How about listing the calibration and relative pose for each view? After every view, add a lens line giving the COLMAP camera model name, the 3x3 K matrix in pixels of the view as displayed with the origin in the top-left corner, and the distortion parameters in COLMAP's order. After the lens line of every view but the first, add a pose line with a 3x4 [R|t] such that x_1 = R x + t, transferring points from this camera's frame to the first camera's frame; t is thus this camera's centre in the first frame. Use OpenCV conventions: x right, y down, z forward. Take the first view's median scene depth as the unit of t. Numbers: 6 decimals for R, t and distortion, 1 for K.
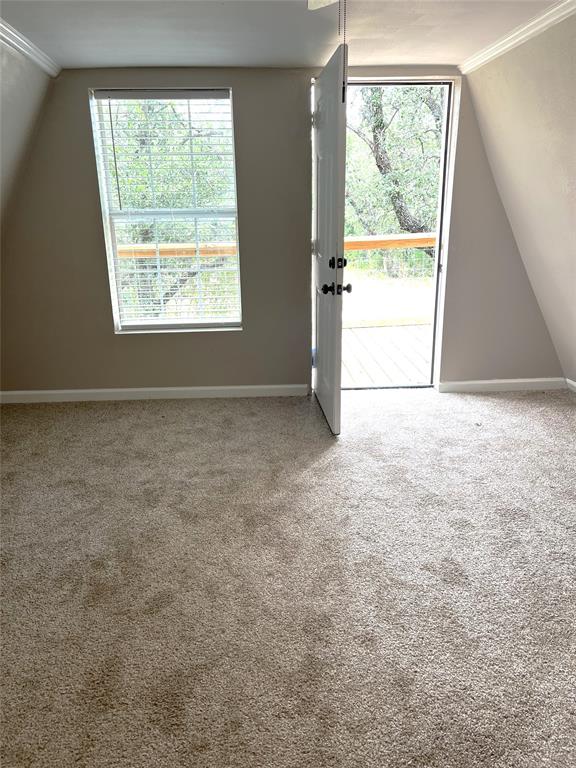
lens RADIAL K [[609.4, 0, 288.0], [0, 609.4, 384.0], [0, 0, 1]] dist [0.001099, 0.000725]
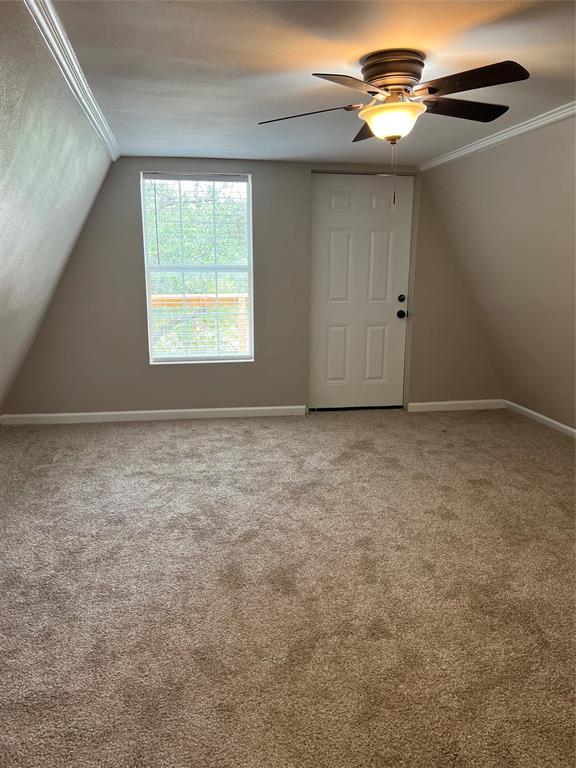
lens RADIAL K [[571.1, 0, 286.8], [0, 571.1, 397.8], [0, 0, 1]] dist [-0.003143, -0.001050]
pose [[0.996127, -0.004511, 0.087814, -0.134908], [0.009575, 0.998310, -0.057327, 0.063930], [-0.087407, 0.057946, 0.994486, -0.199311]]
